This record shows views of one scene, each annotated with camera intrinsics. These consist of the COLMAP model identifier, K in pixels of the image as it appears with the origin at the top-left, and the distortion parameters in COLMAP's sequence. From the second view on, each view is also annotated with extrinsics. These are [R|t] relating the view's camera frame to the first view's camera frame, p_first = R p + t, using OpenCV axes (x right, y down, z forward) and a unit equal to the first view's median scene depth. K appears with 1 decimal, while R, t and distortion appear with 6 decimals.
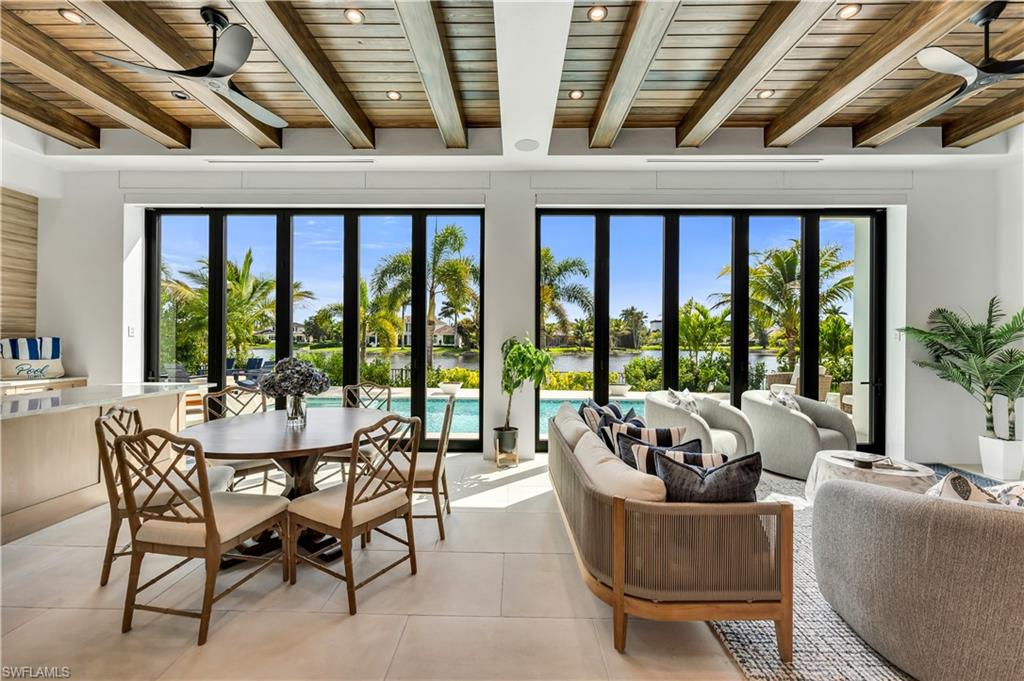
lens RADIAL K [[411.7, 0, 507.2], [0, 411.7, 339.5], [0, 0, 1]] dist [-0.007240, 0.000122]
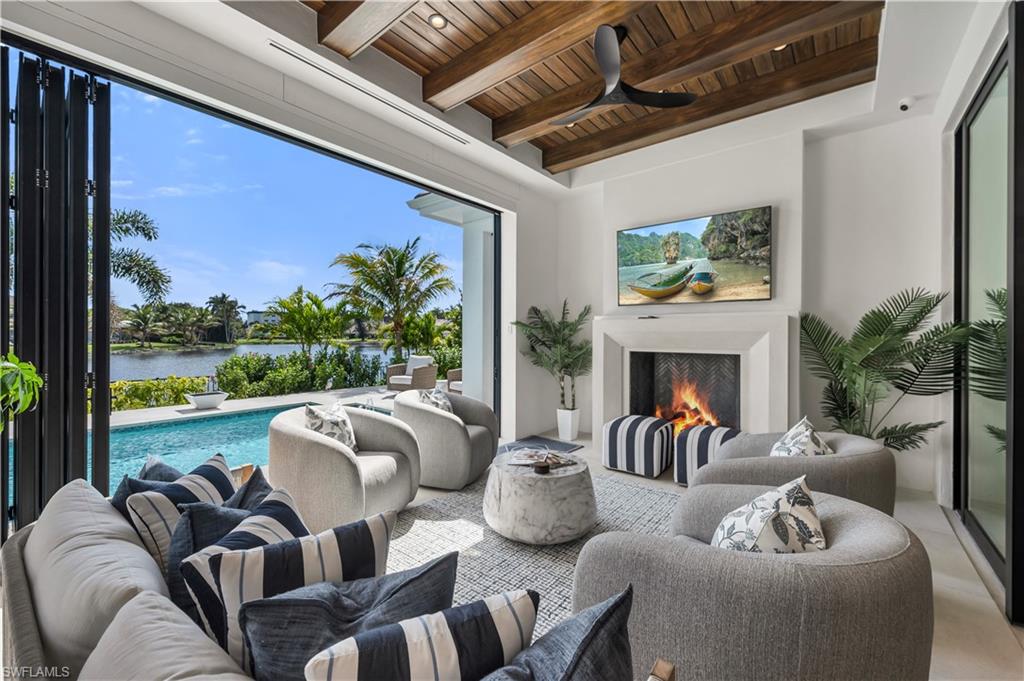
lens RADIAL K [[410.2, 0, 510.0], [0, 410.2, 339.0], [0, 0, 1]] dist [-0.000205, 0.000170]
pose [[0.617560, -0.012410, 0.786426, 0.022784], [-0.000221, 0.999873, 0.015951, 0.000611], [-0.786524, -0.010024, 0.617479, 0.098925]]
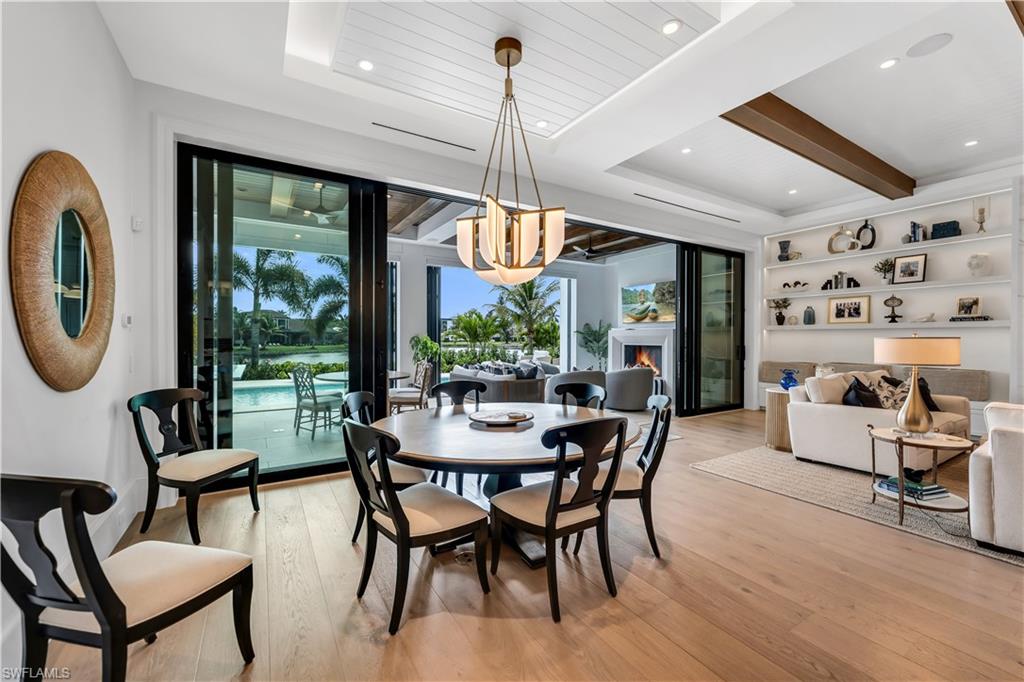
lens RADIAL K [[414.0, 0, 513.5], [0, 414.0, 337.9], [0, 0, 1]] dist [0.000870, -0.000184]
pose [[0.837737, -0.001855, 0.546070, -0.206780], [-0.000290, 0.999993, 0.003842, 0.001107], [-0.546073, -0.003377, 0.837731, -0.261996]]
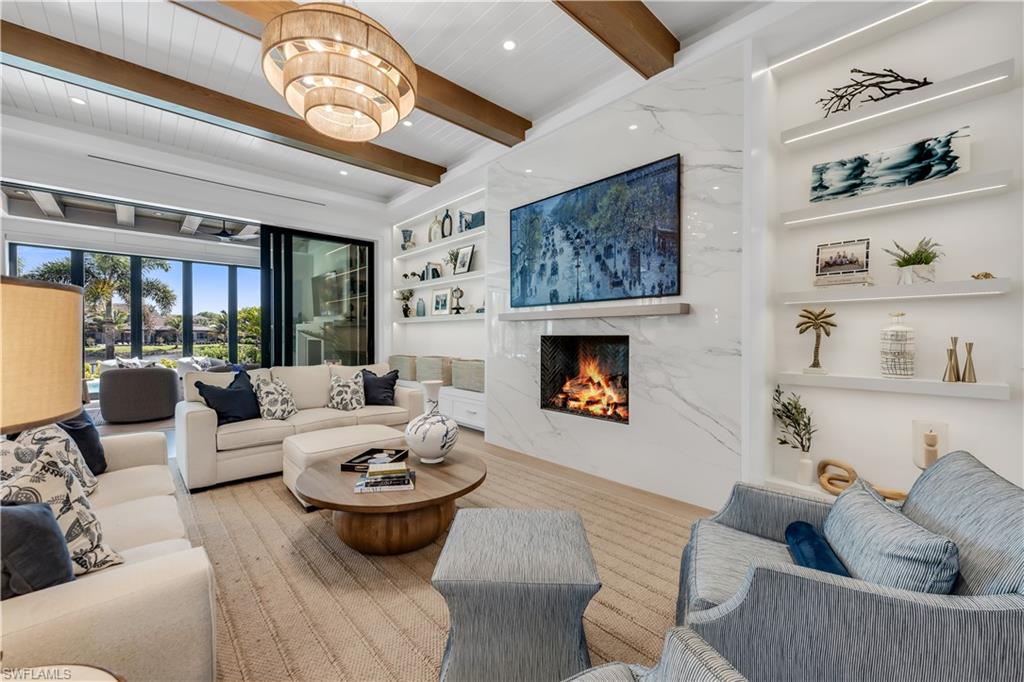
lens RADIAL K [[414.0, 0, 510.7], [0, 414.0, 340.3], [0, 0, 1]] dist [0.000870, -0.000184]
pose [[0.723157, -0.013487, 0.690552, 0.109724], [0.002810, 0.999859, 0.016586, 0.006231], [-0.690678, -0.010054, 0.723093, -0.460766]]
